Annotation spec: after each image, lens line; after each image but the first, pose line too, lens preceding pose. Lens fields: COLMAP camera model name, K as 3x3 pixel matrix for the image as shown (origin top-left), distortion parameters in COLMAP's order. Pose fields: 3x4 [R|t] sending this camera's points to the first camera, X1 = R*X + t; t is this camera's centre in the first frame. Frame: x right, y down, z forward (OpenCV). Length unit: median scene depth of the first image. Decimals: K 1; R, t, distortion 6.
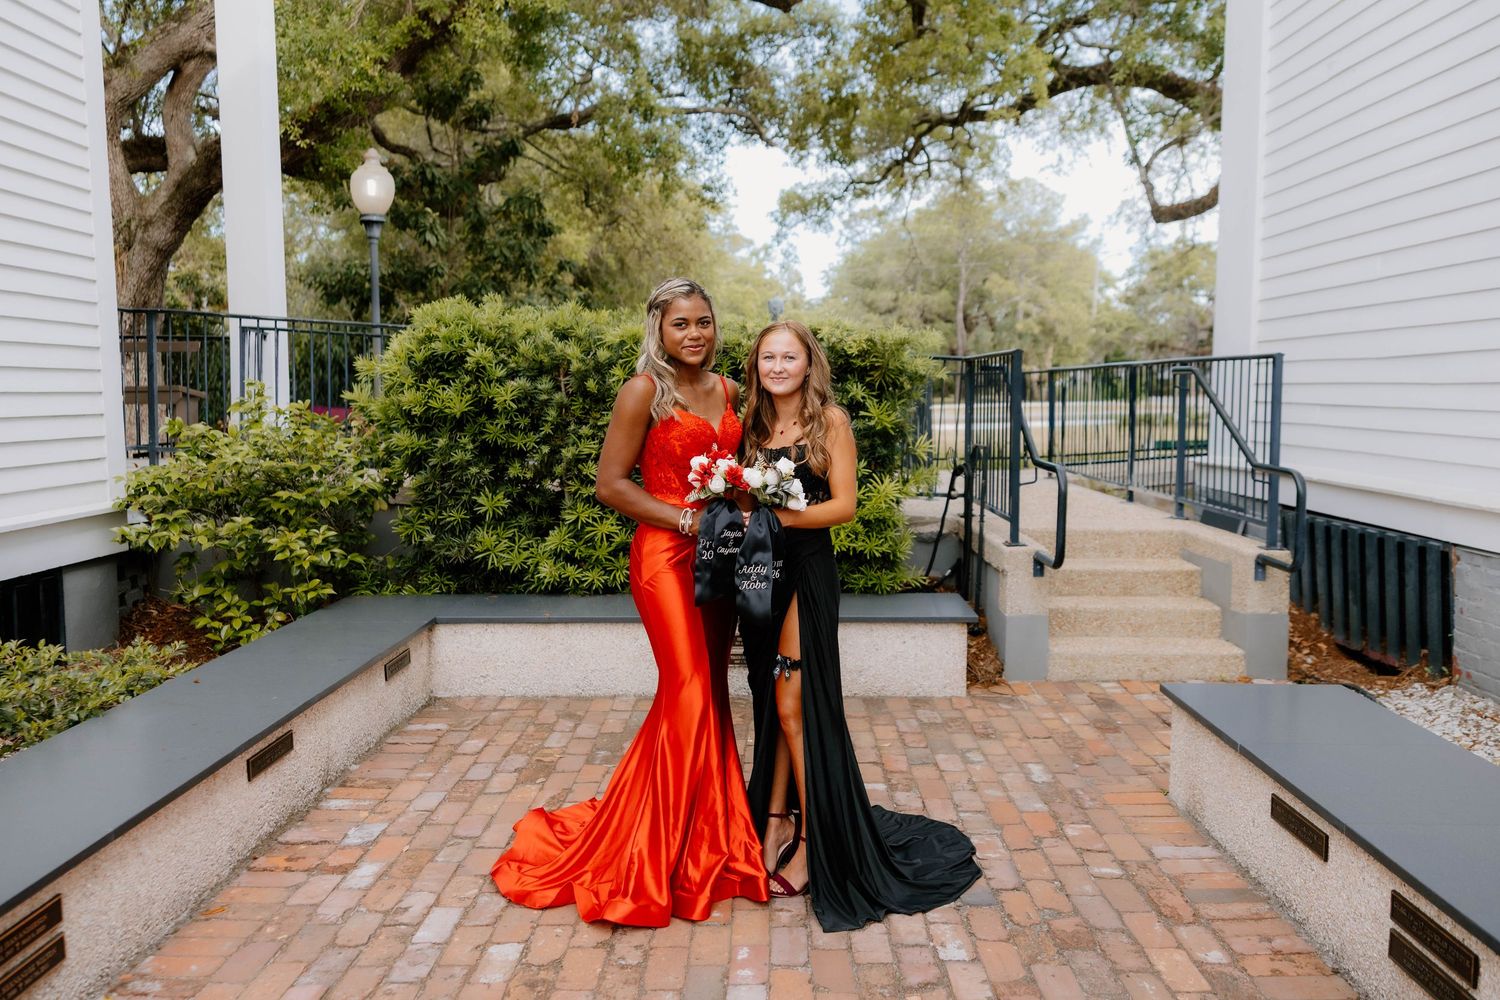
lens RADIAL K [[1224.5, 0, 747.6], [0, 1224.5, 498.5], [0, 0, 1]] dist [0.024035, 0.005312]
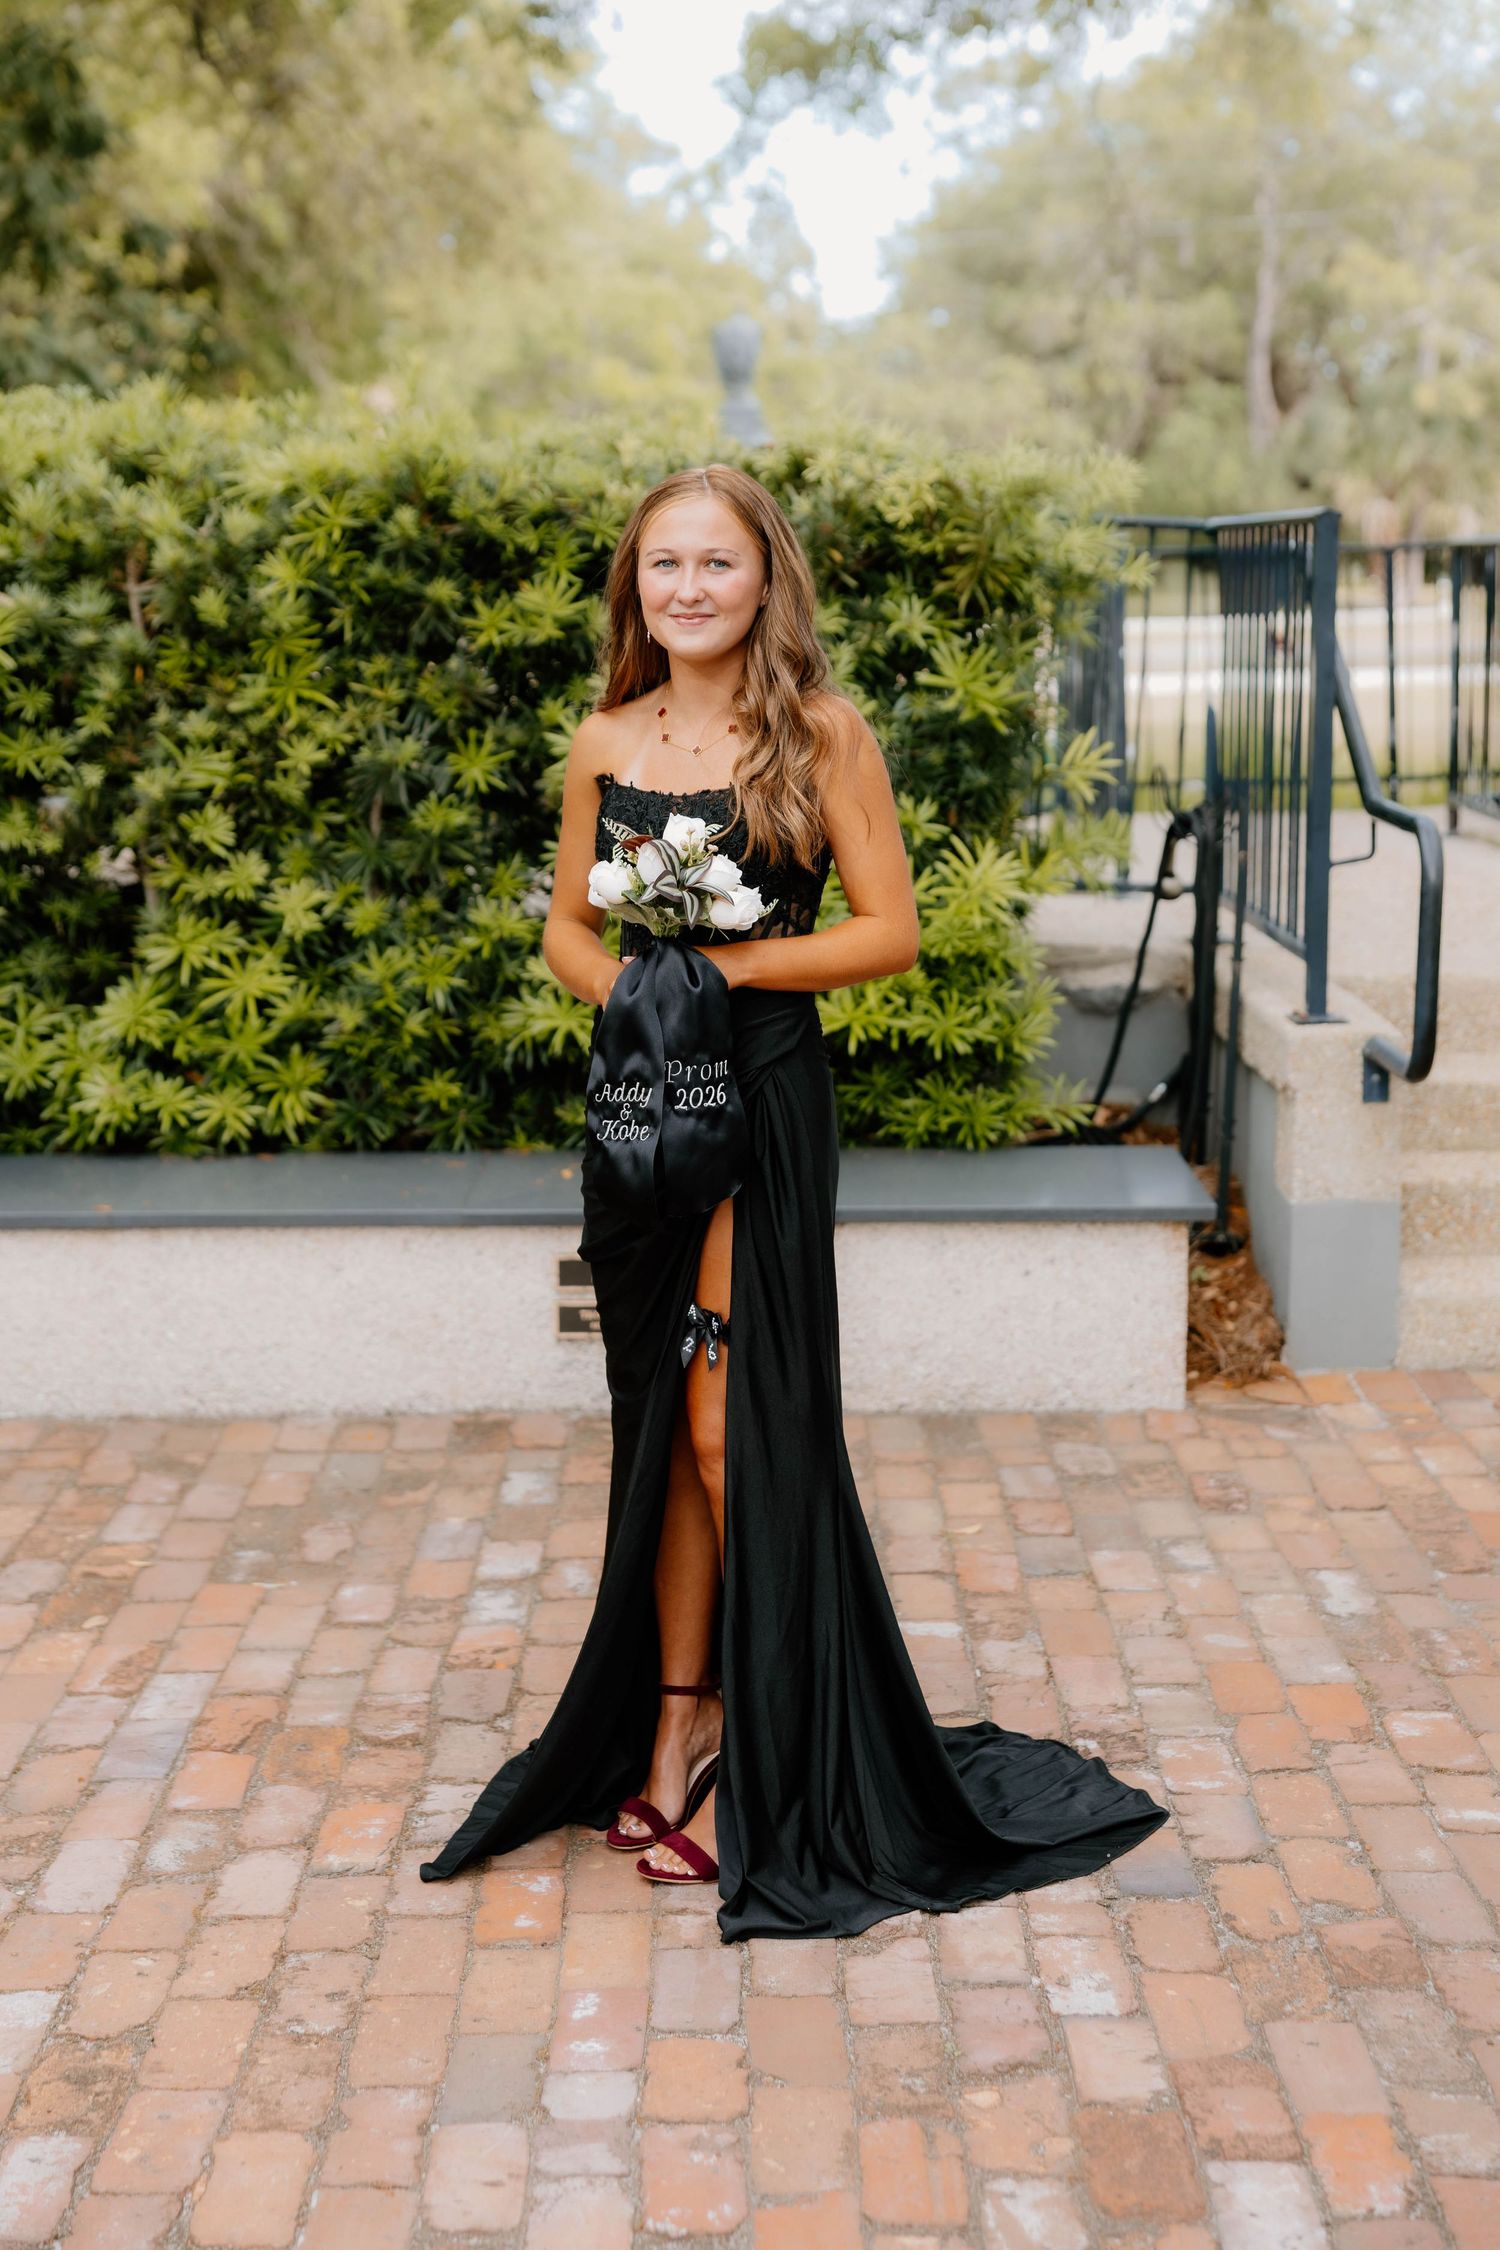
lens RADIAL K [[3424.7, 0, 739.2], [0, 3424.7, 1128.4], [0, 0, 1]] dist [0.029118, 0.000000]
pose [[0.999767, -0.005576, 0.020849, 0.013083], [0.004066, 0.997411, 0.071792, -0.006453], [-0.021195, -0.071691, 0.997202, -0.074795]]
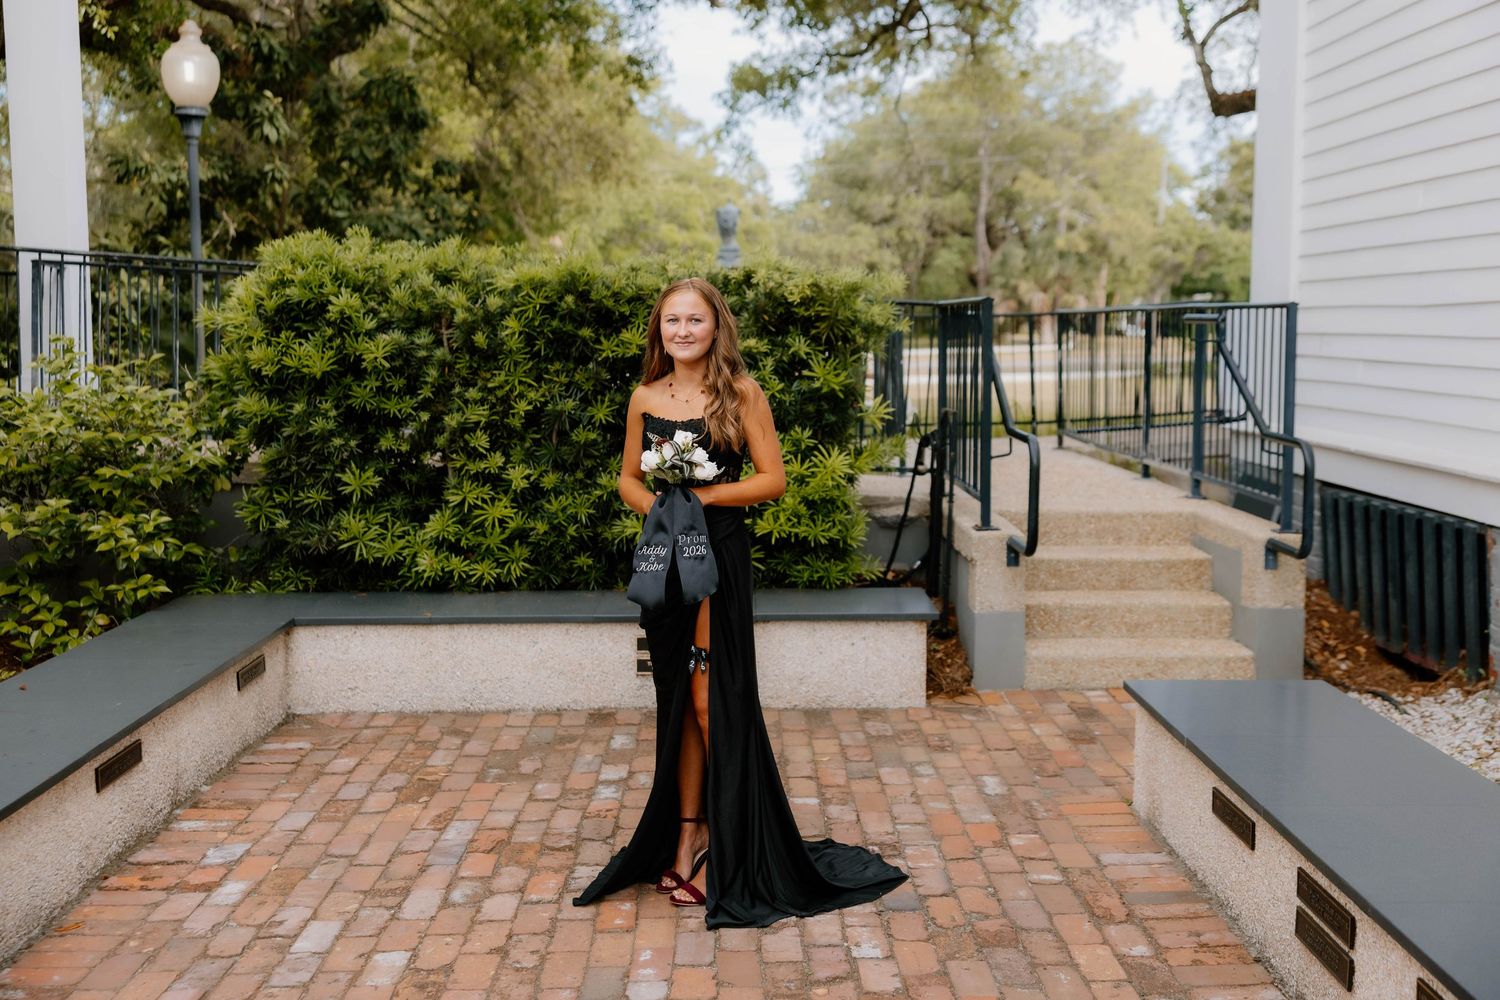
lens RADIAL K [[1683.1, 0, 757.4], [0, 1683.1, 485.9], [0, 0, 1]] dist [0.023509, 0.000000]
pose [[0.999297, -0.003393, 0.037324, 0.017612], [0.003176, 0.999978, 0.005867, 0.000909], [-0.037343, -0.005744, 0.999286, -0.149487]]
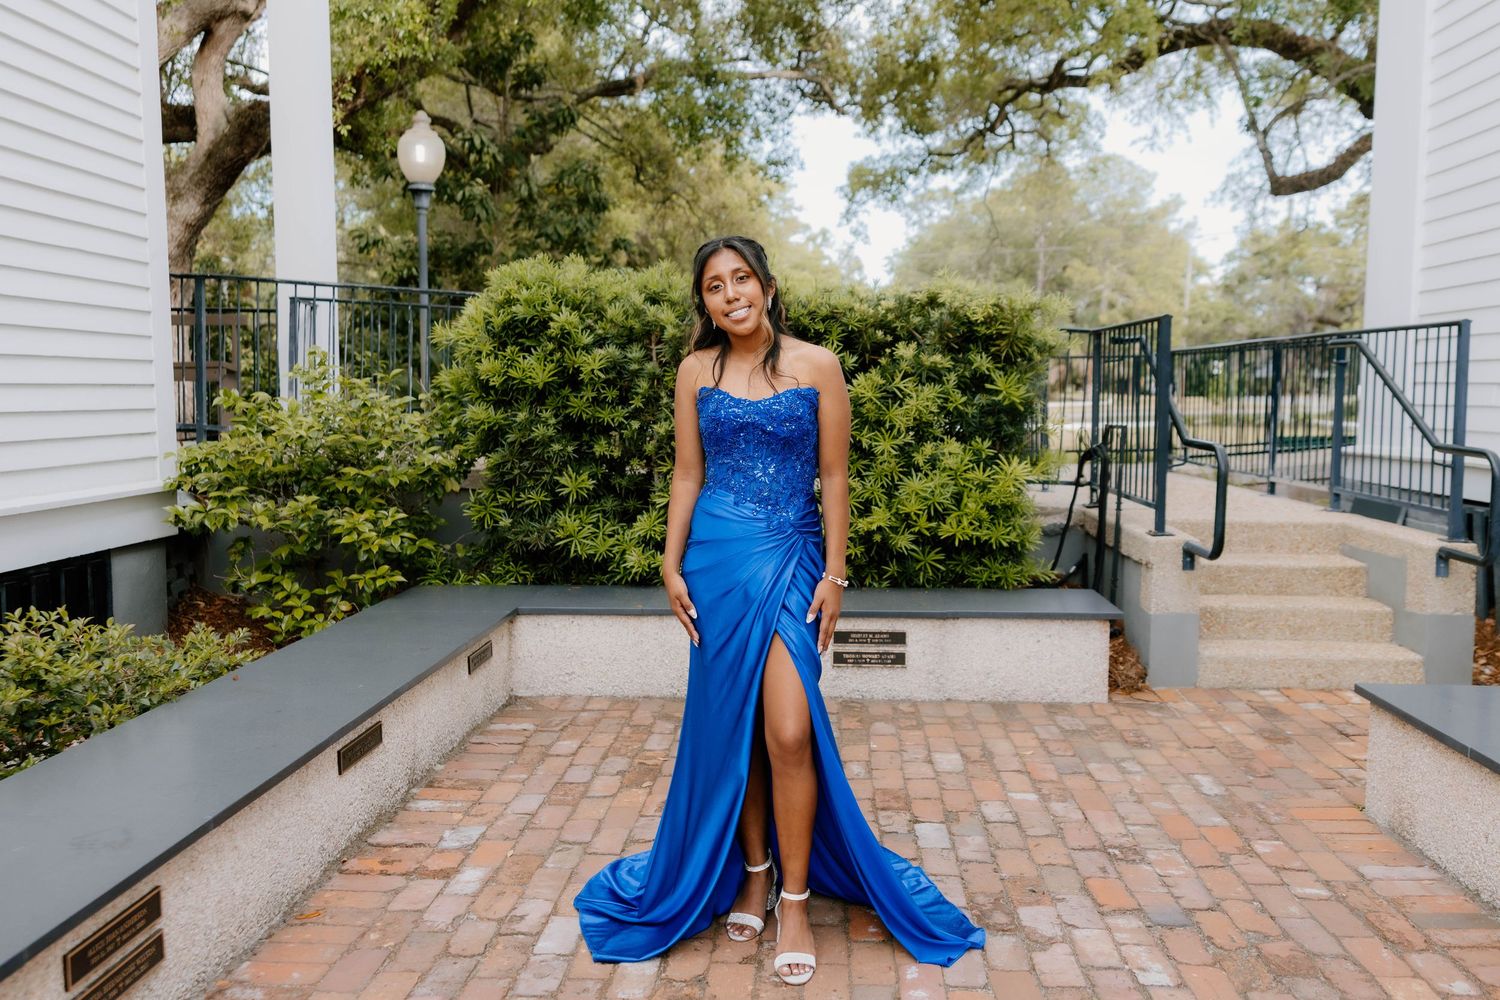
lens RADIAL K [[1331.4, 0, 755.5], [0, 1331.4, 504.2], [0, 0, 1]] dist [0.027607, -0.008660]
pose [[0.999409, 0.007745, -0.033482, -0.043218], [-0.007779, 0.999969, -0.000880, 0.018734], [0.033474, 0.001140, 0.999439, 0.020905]]
